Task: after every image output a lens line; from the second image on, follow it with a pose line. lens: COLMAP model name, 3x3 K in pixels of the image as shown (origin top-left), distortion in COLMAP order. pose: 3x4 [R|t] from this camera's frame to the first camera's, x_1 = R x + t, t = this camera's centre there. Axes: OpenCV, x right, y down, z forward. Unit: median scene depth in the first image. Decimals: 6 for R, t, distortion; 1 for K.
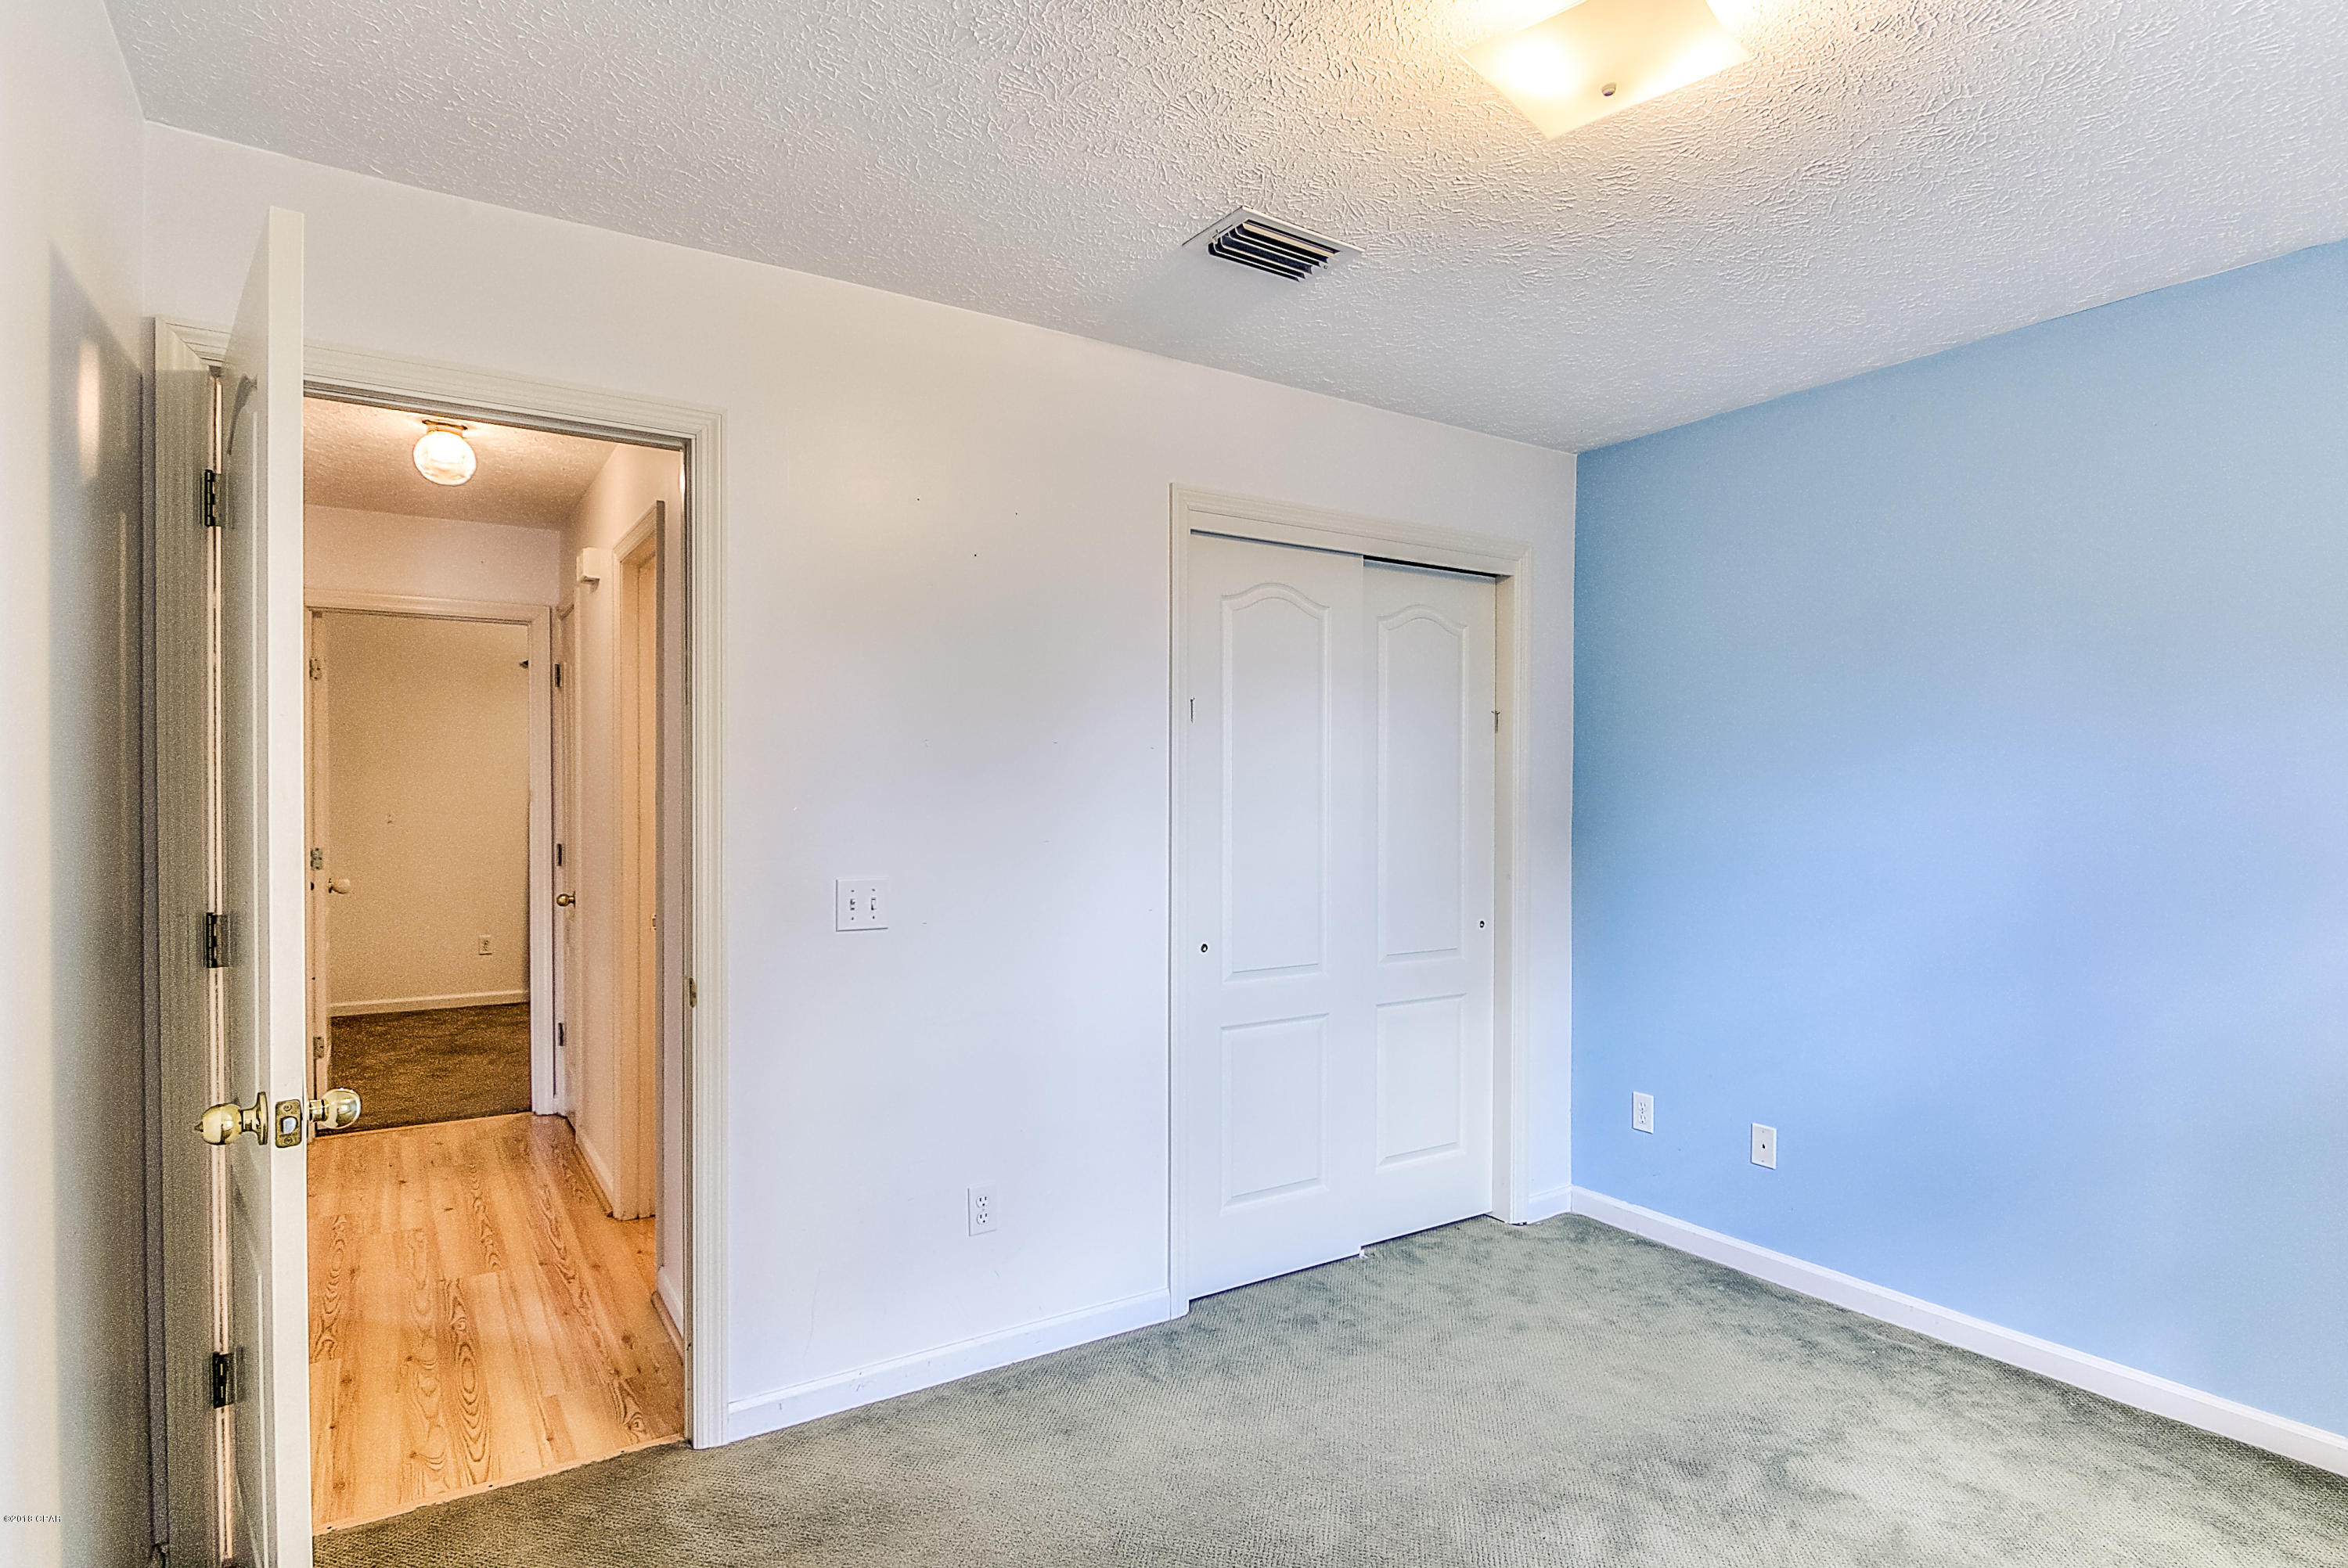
lens RADIAL K [[1264.1, 0, 1164.6], [0, 1264.1, 792.1], [0, 0, 1]] dist [-0.000136, -0.002632]
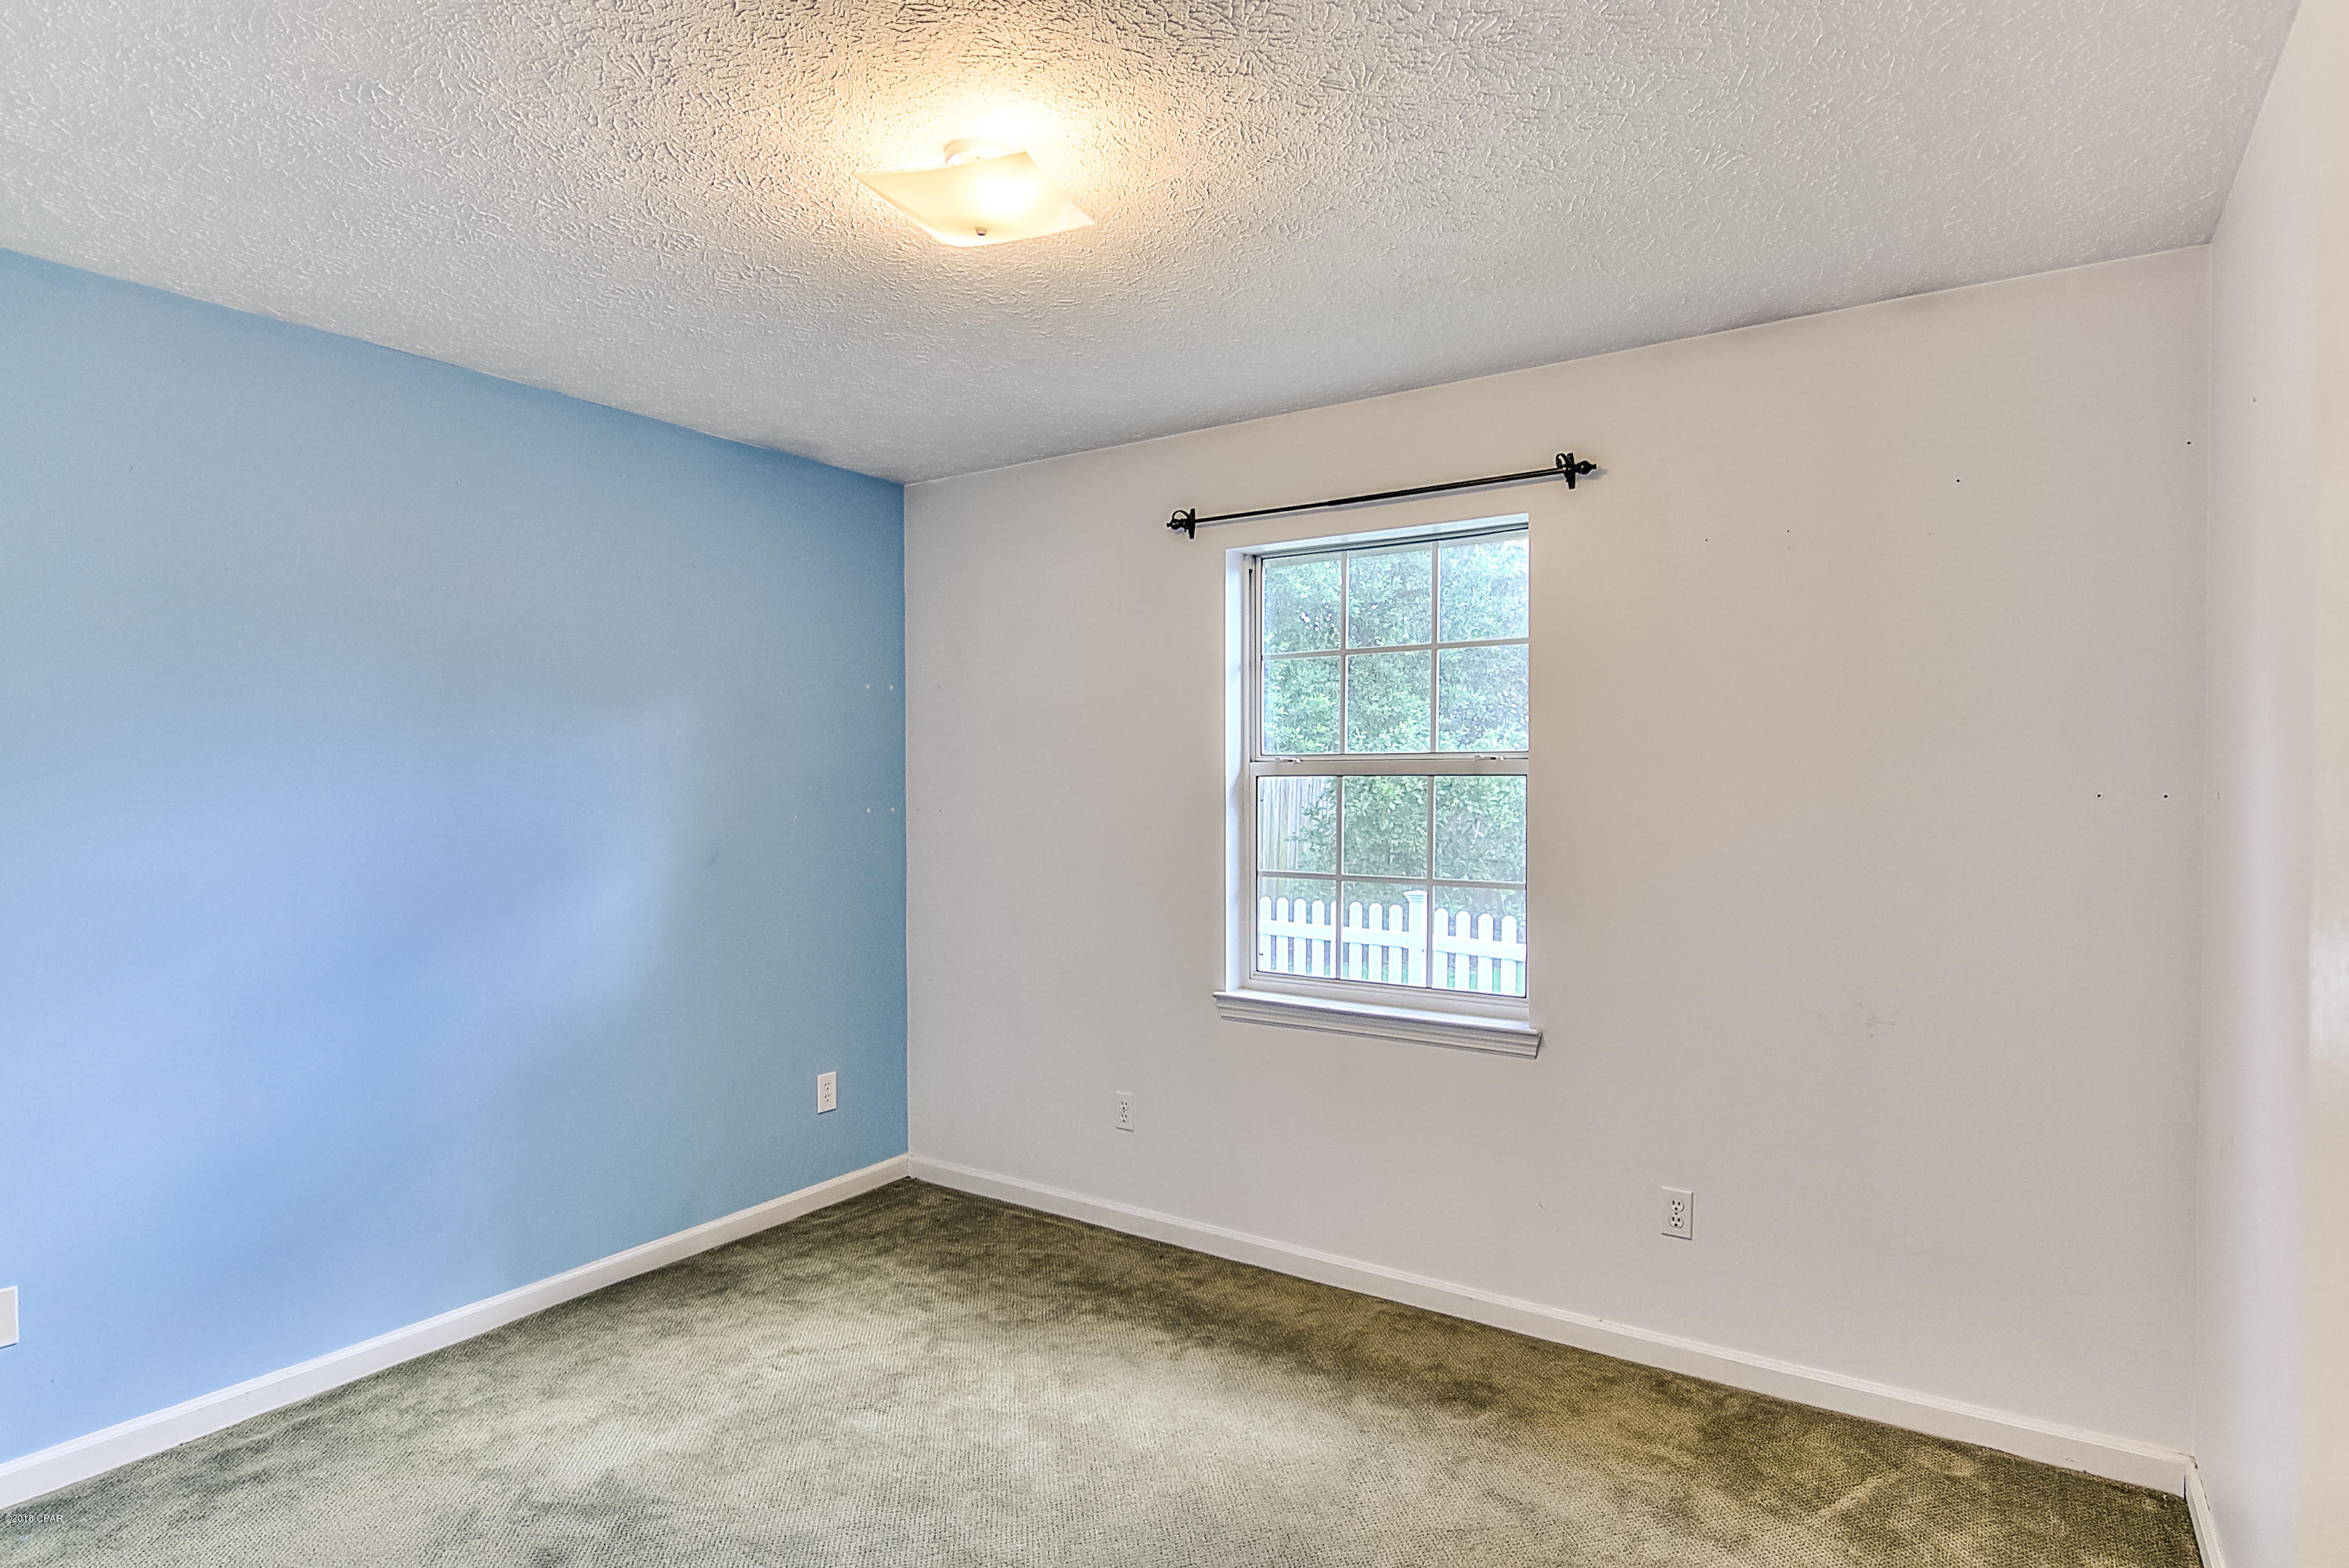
lens RADIAL K [[1264.7, 0, 1169.2], [0, 1264.7, 787.9], [0, 0, 1]] dist [-0.000136, -0.002632]
pose [[-0.404056, -0.008146, 0.914698, -0.514008], [0.002729, 0.999945, 0.010111, -0.021694], [-0.914730, 0.006581, -0.404012, 0.842261]]
